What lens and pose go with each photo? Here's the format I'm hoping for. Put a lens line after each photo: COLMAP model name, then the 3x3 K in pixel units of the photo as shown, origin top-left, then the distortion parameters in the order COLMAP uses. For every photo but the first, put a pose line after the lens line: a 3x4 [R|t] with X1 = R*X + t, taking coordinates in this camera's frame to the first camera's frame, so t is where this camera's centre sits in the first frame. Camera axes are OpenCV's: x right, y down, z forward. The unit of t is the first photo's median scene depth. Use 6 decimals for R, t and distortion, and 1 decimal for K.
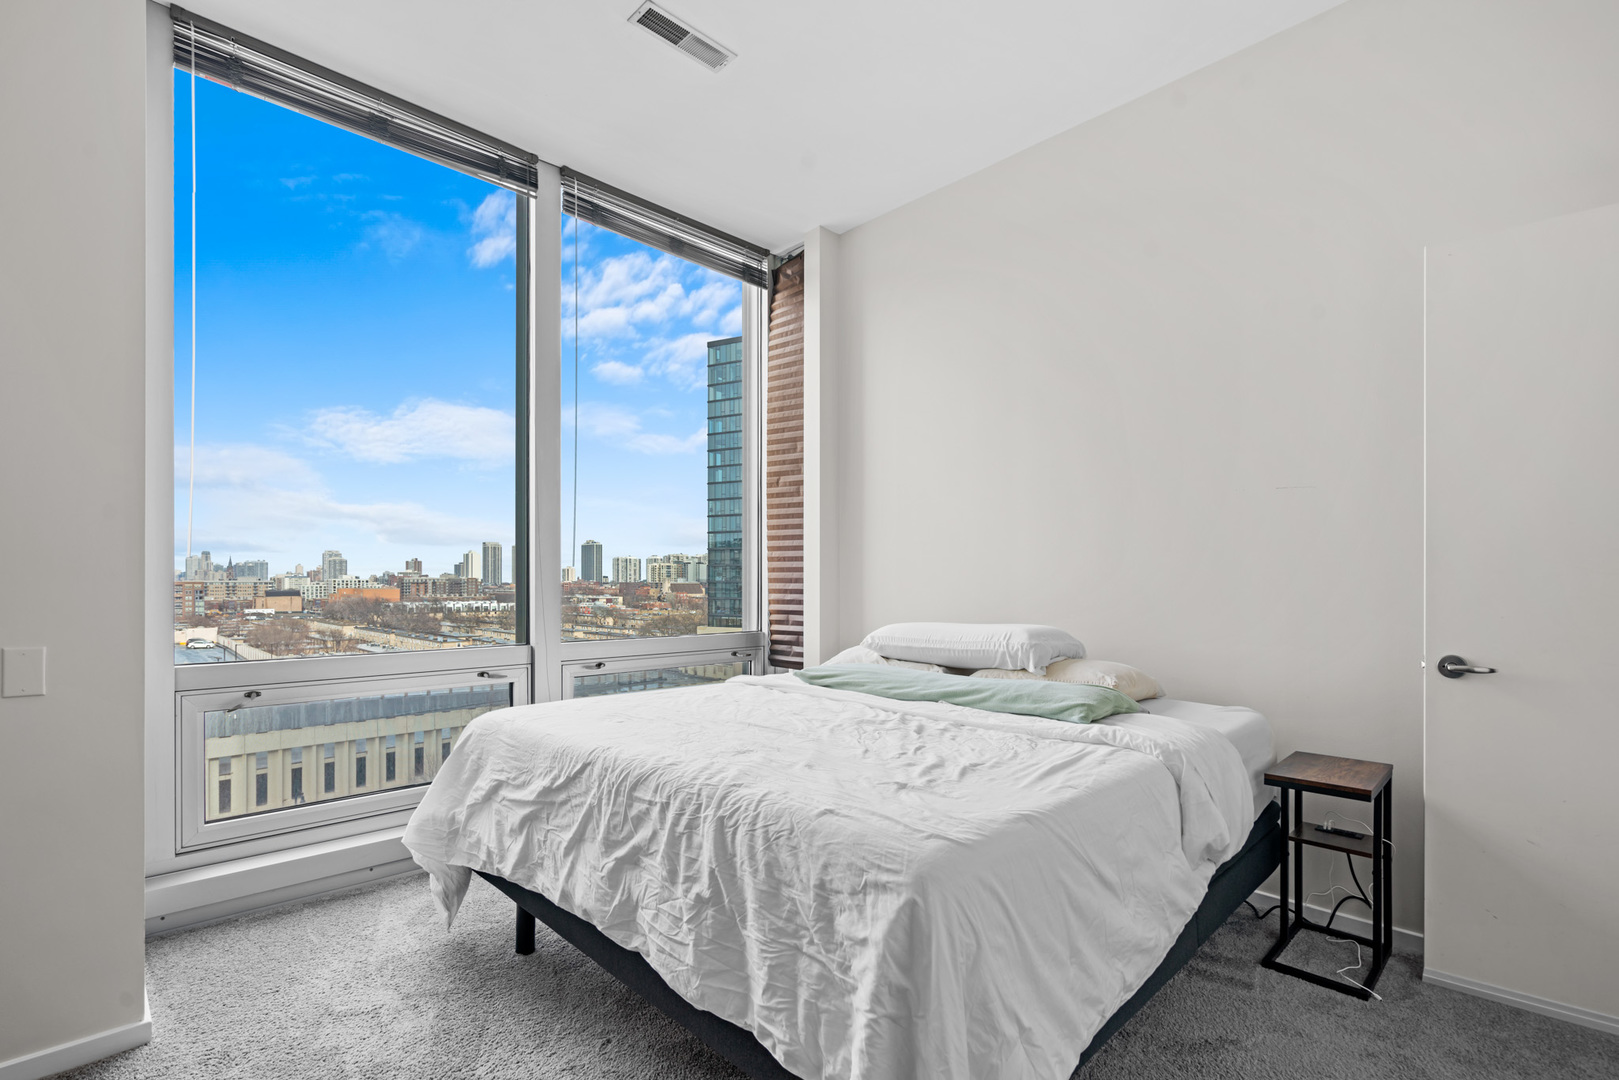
lens RADIAL K [[741.4, 0, 789.7], [0, 741.4, 576.6], [0, 0, 1]] dist [-0.002407, 0.000209]
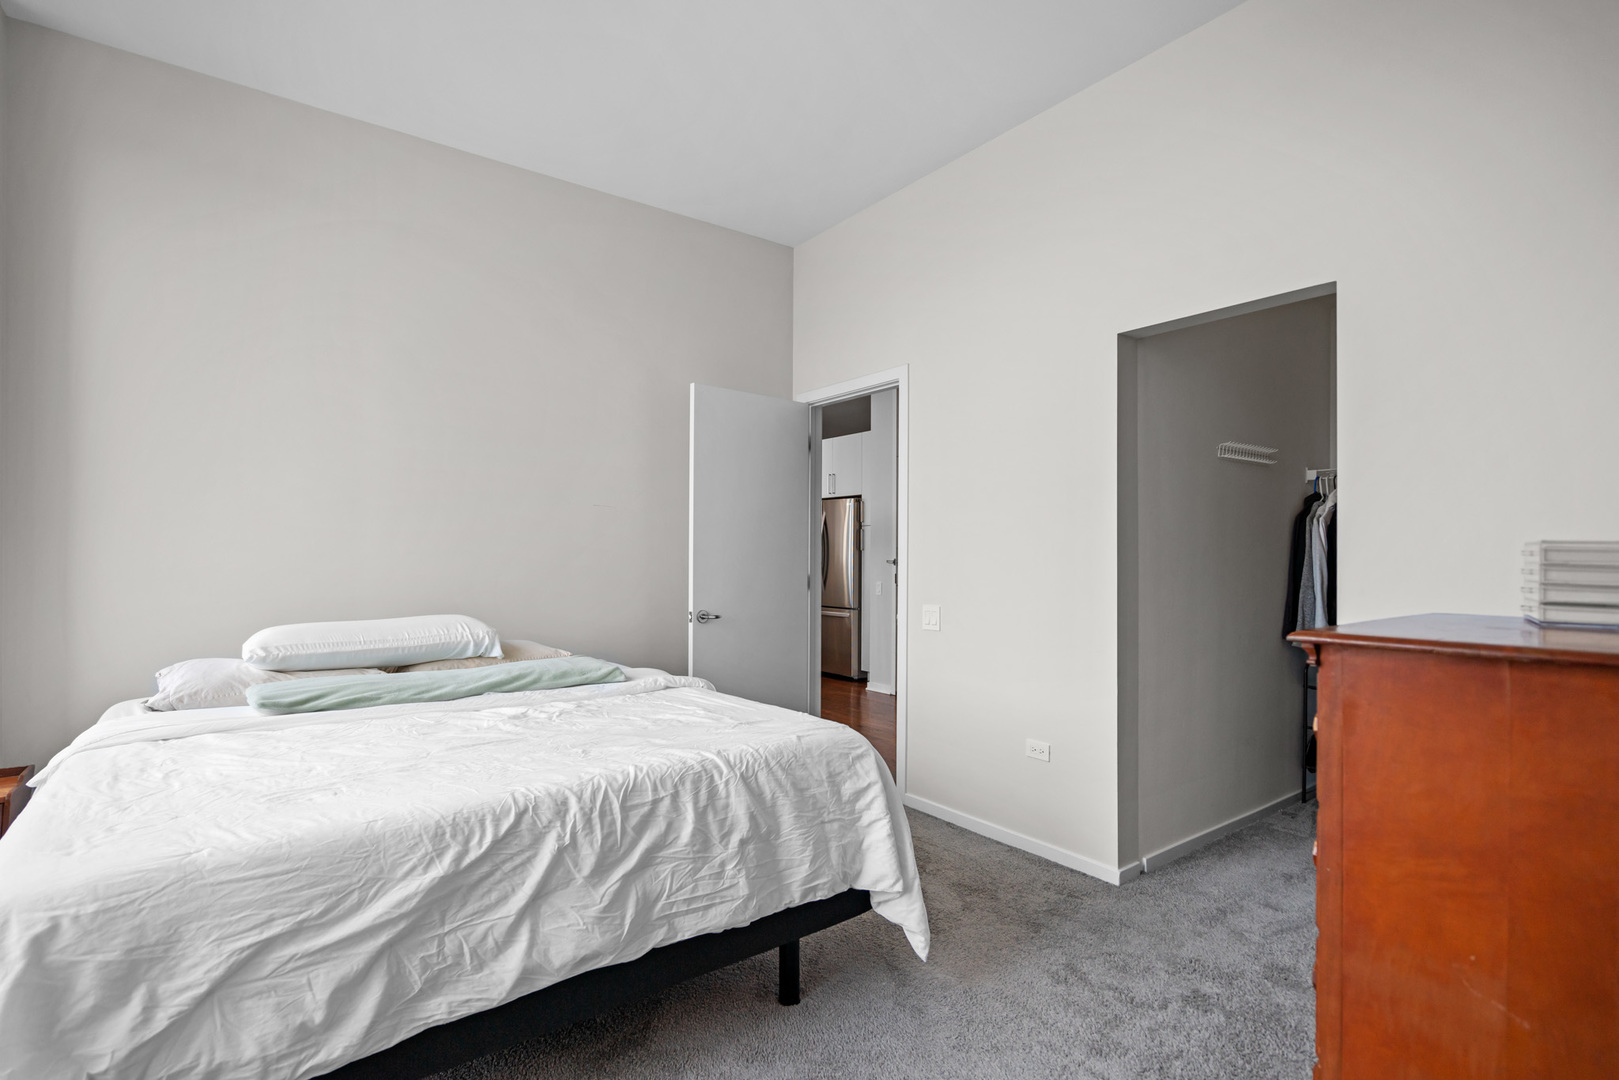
lens RADIAL K [[741.4, 0, 812.5], [0, 741.4, 546.4], [0, 0, 1]] dist [-0.002407, 0.000209]
pose [[0.129854, 0.012063, 0.991460, -1.379020], [-0.010099, 0.999890, -0.010843, -0.056584], [-0.991482, -0.008604, 0.129962, 0.730602]]
